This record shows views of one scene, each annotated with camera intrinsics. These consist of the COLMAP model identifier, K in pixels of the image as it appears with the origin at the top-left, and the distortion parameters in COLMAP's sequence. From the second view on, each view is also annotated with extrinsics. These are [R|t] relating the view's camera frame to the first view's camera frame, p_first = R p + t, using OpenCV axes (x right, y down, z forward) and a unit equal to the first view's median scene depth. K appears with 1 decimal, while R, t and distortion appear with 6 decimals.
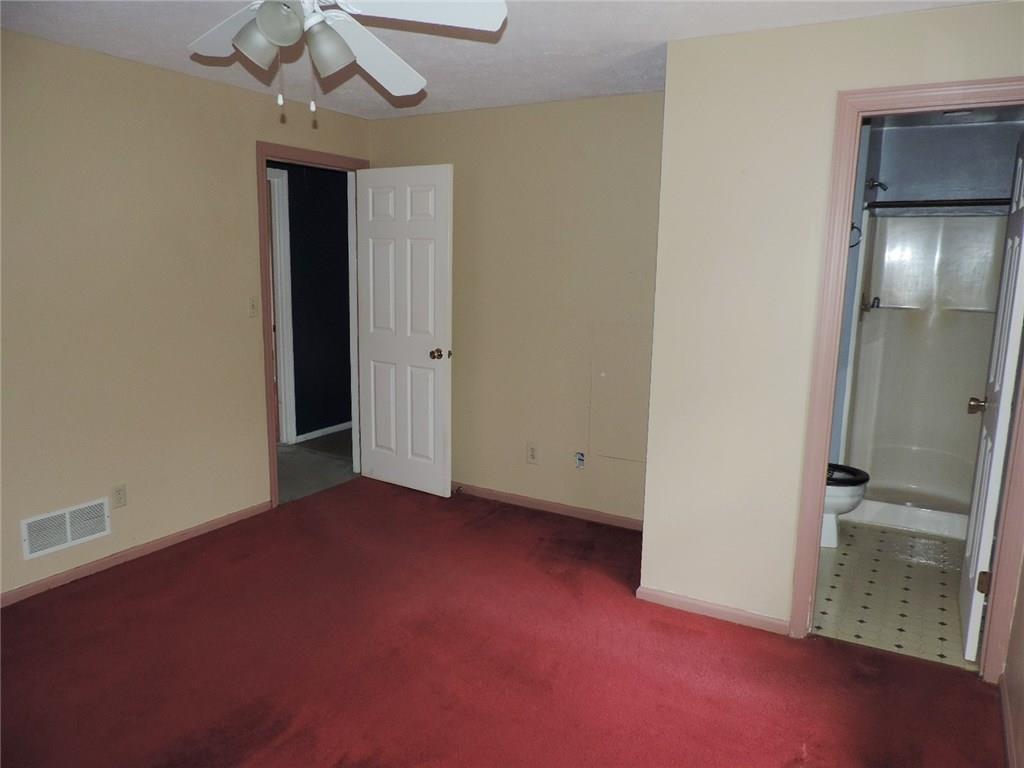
lens RADIAL K [[729.0, 0, 512.0], [0, 729.0, 384.0], [0, 0, 1]] dist [-0.000131, 0.000904]
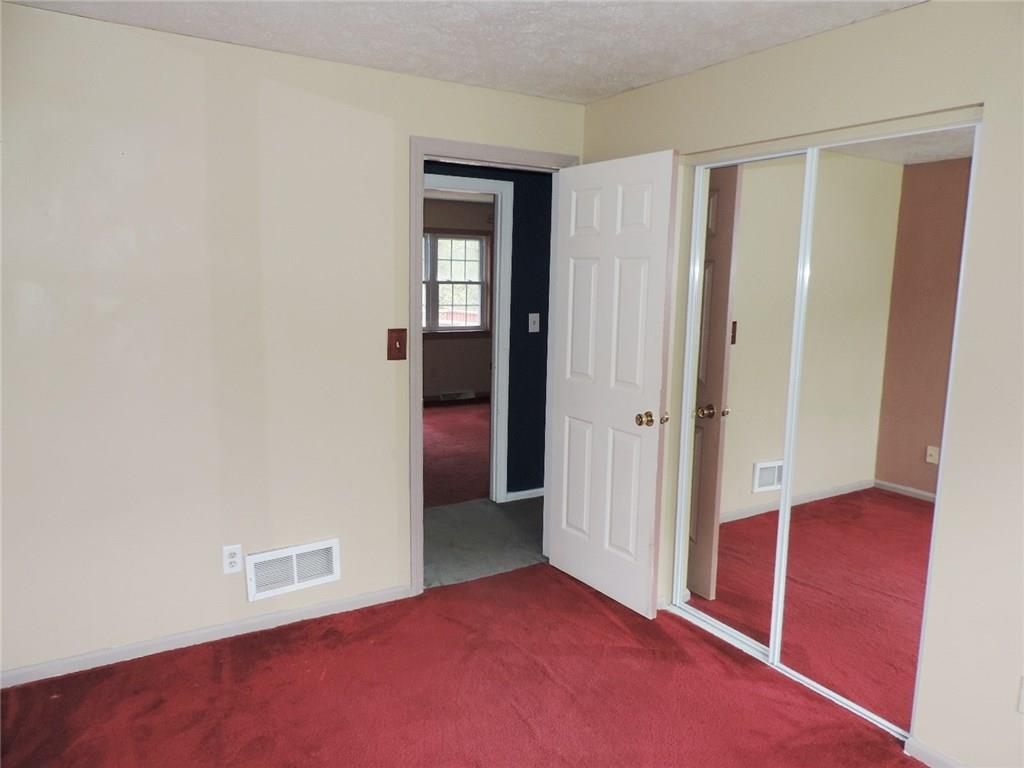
lens RADIAL K [[729.0, 0, 512.0], [0, 729.0, 384.0], [0, 0, 1]] dist [-0.000131, 0.000904]
pose [[0.866855, 0.077190, -0.492548, 0.132245], [-0.088867, 0.996043, -0.000304, -0.062820], [0.490576, 0.044035, 0.870285, 0.313920]]
